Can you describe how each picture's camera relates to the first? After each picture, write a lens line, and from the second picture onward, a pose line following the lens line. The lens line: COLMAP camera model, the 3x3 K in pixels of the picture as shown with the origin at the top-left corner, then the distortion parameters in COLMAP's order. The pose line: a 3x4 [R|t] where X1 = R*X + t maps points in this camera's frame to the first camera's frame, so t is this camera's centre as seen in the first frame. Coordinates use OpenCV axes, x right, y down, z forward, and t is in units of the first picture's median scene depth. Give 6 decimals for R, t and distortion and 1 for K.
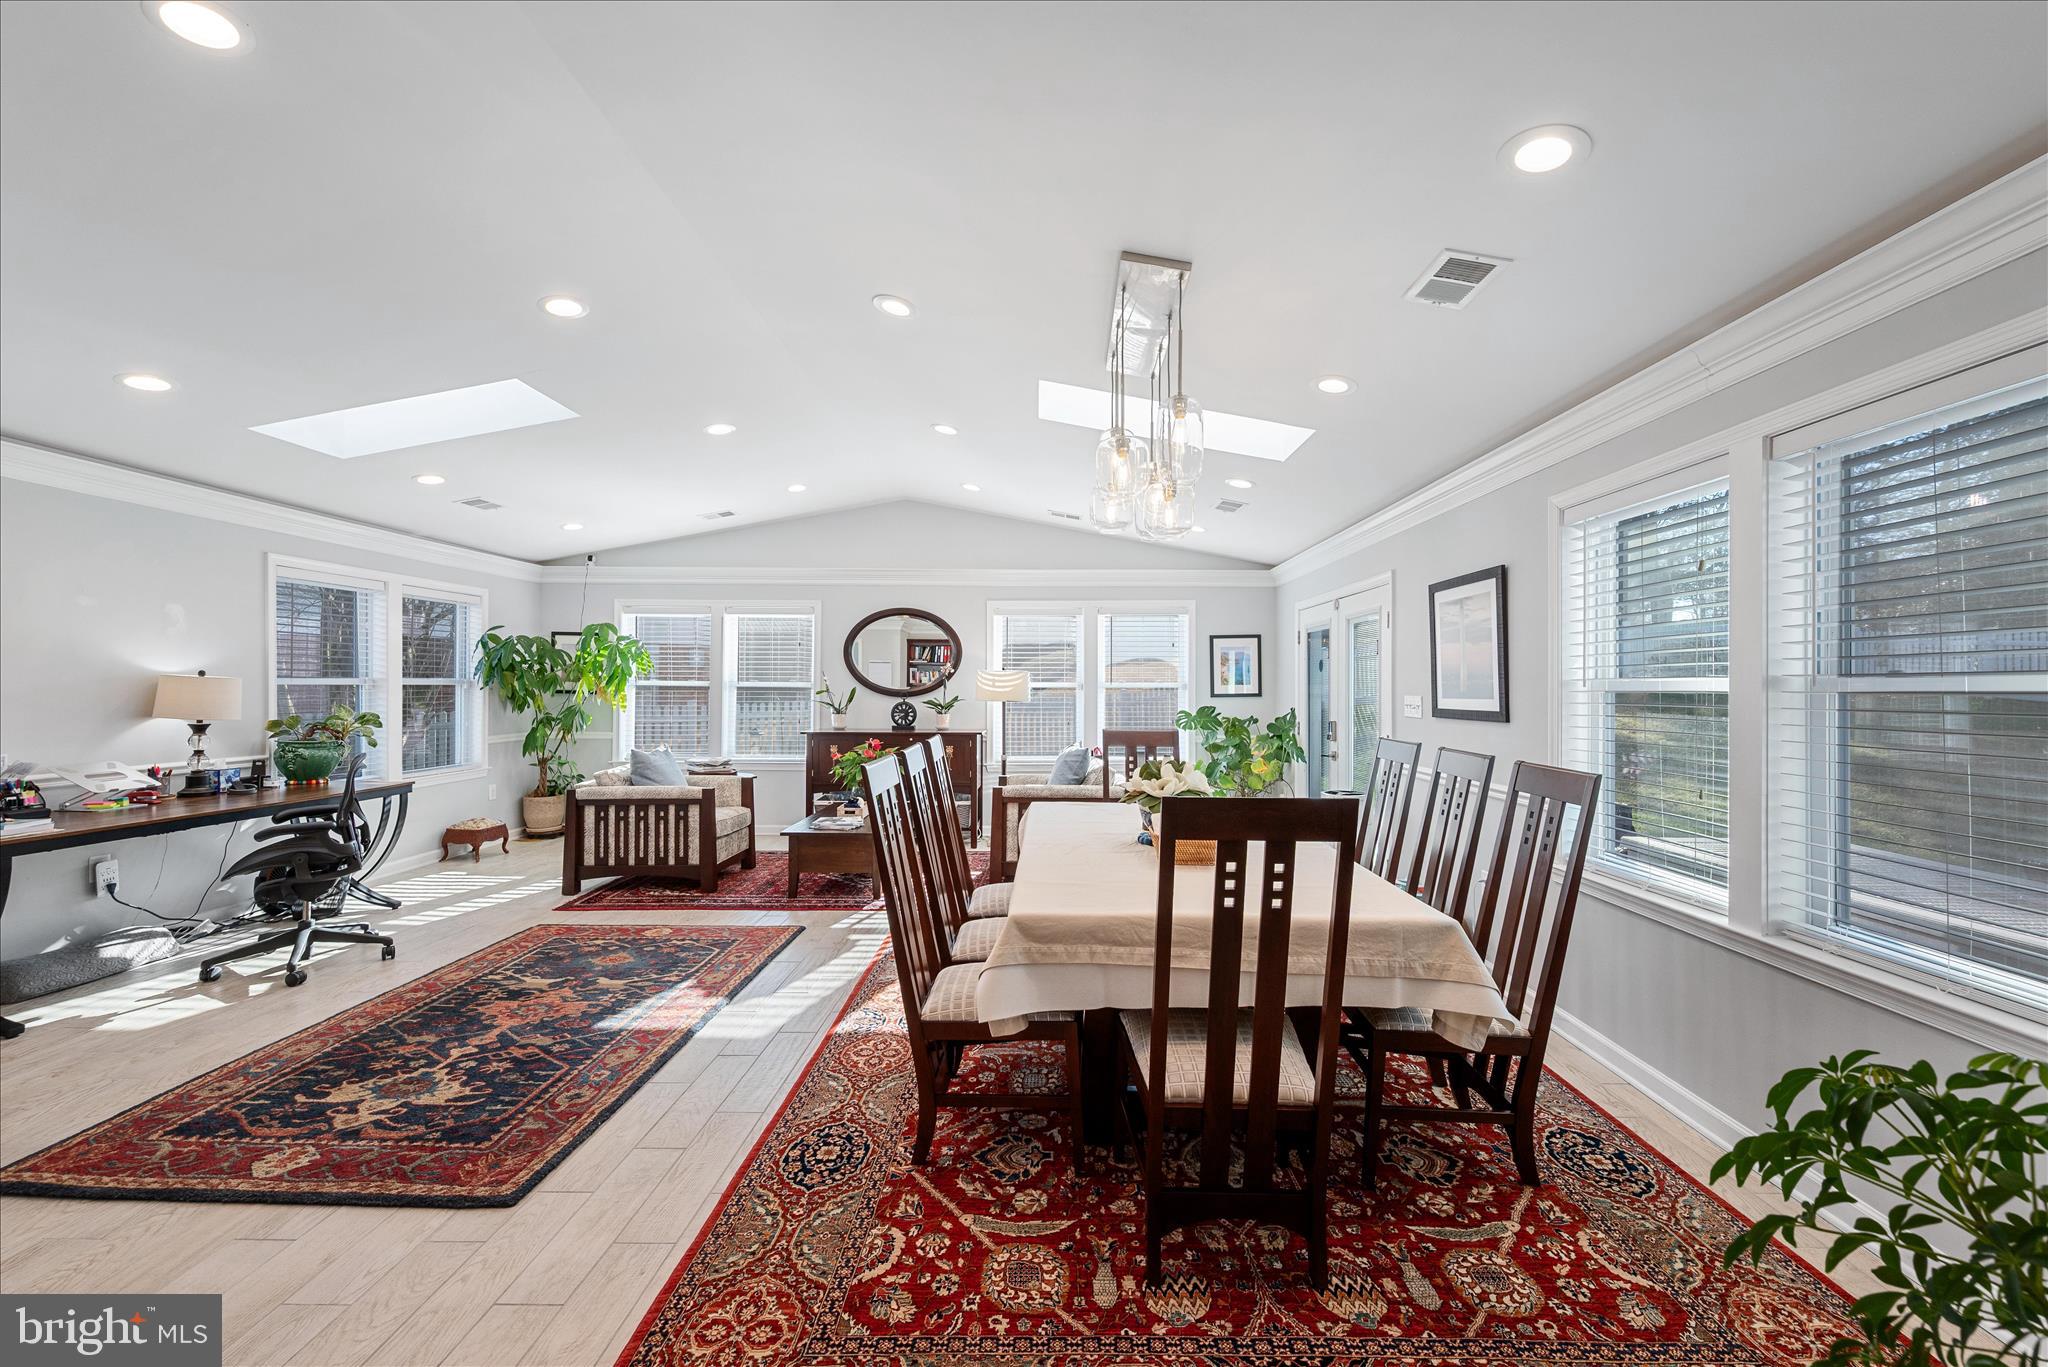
lens RADIAL K [[808.1, 0, 1067.6], [0, 808.1, 689.0], [0, 0, 1]] dist [-0.001823, -0.000331]
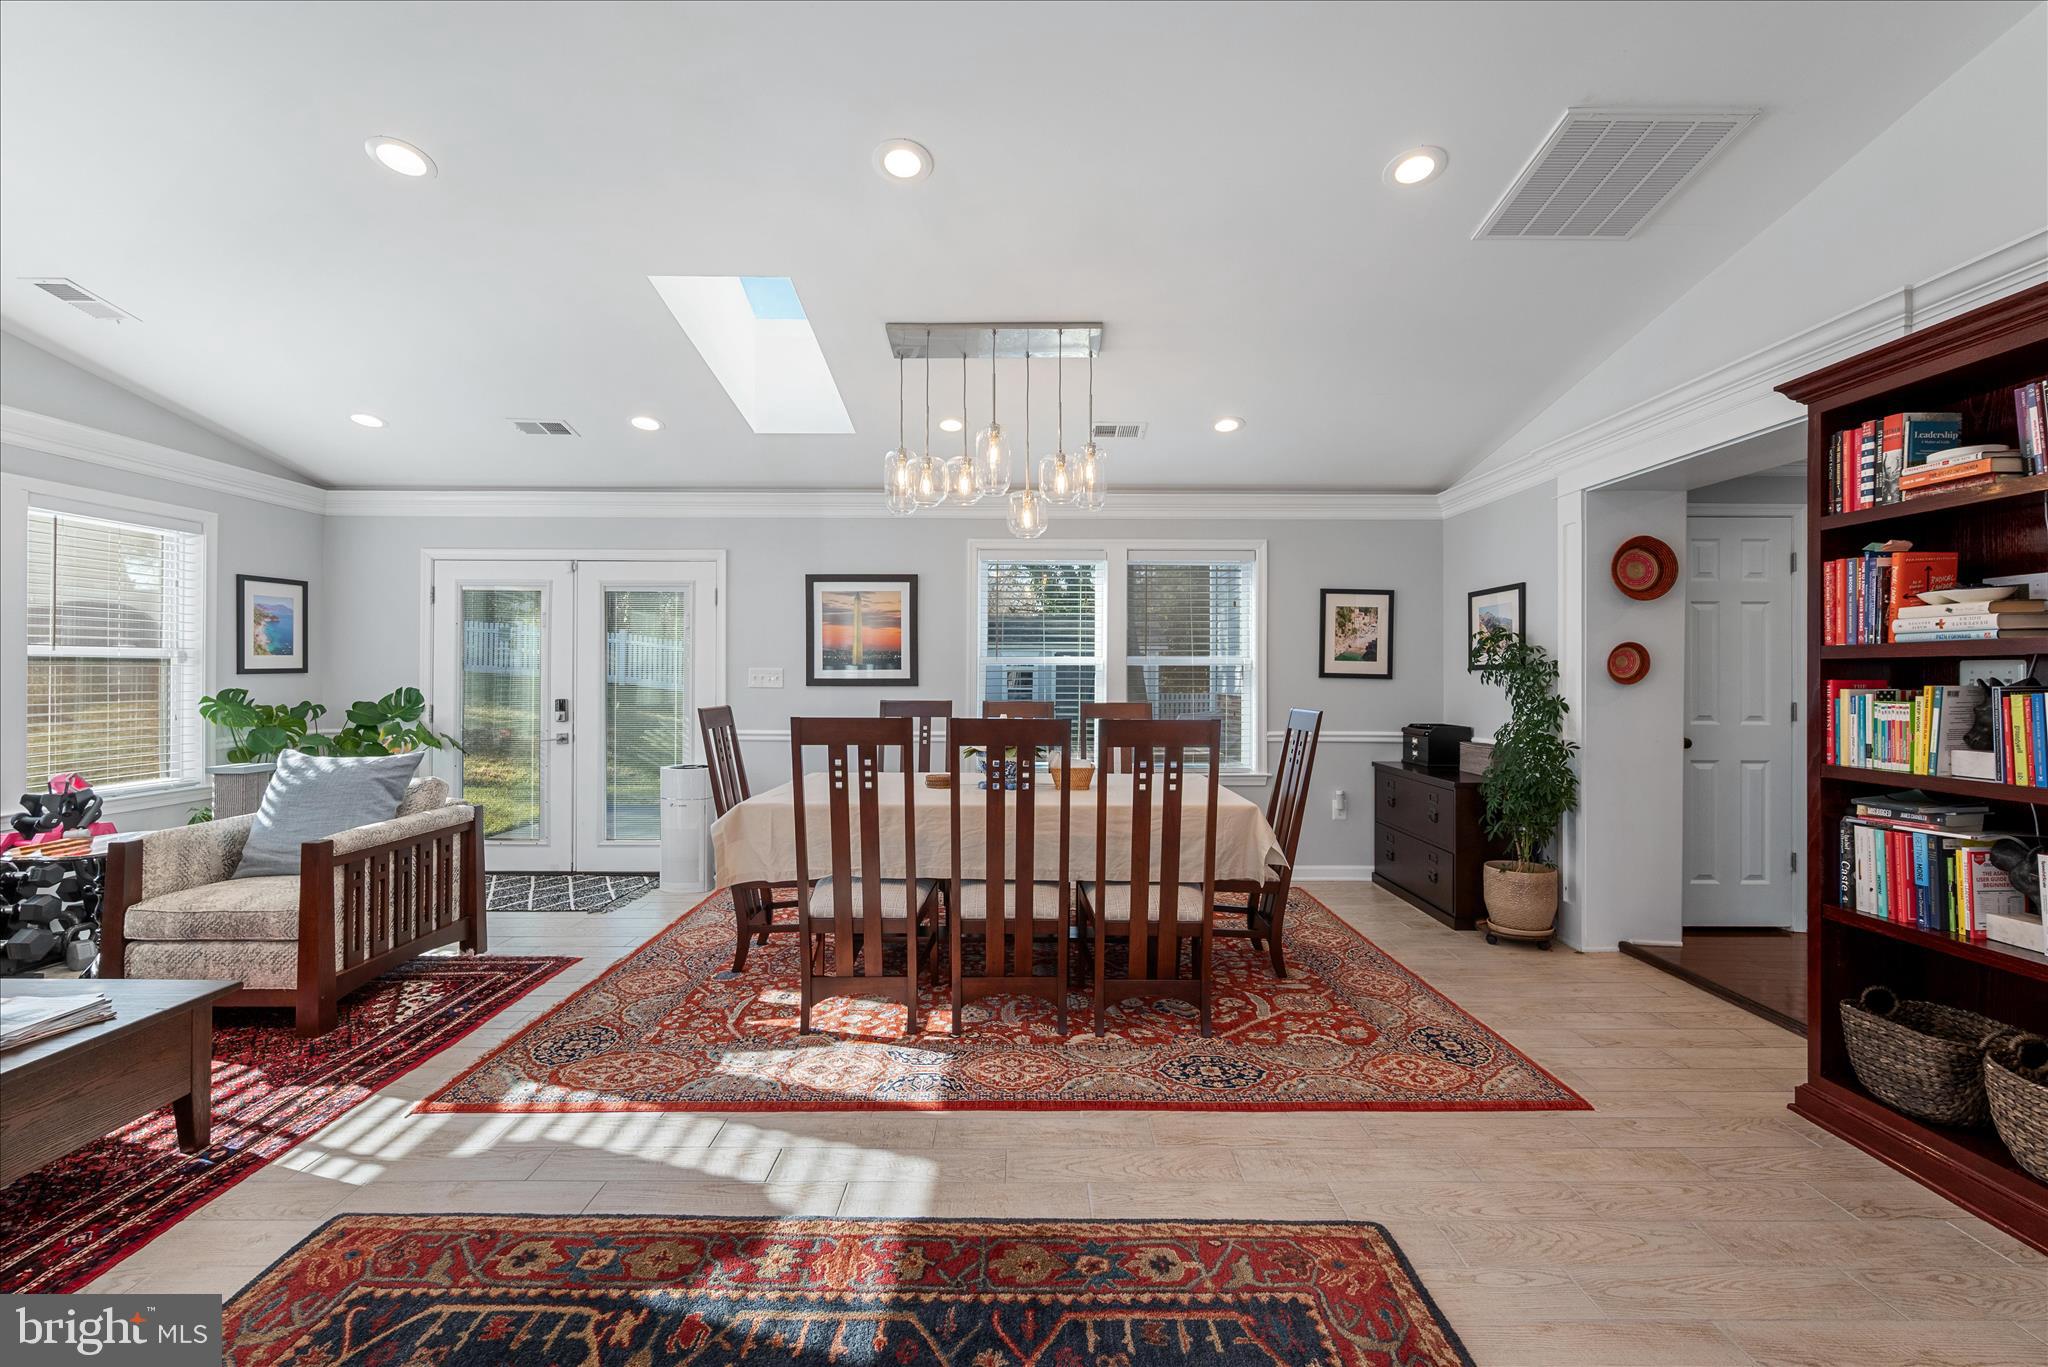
lens RADIAL K [[833.2, 0, 1024.6], [0, 833.2, 669.7], [0, 0, 1]] dist [0.000368, 0.000122]
pose [[0.028180, -0.000954, 0.999602, -1.330285], [0.001111, 0.999999, 0.000923, 0.020174], [-0.999602, 0.001085, 0.028181, 1.123414]]
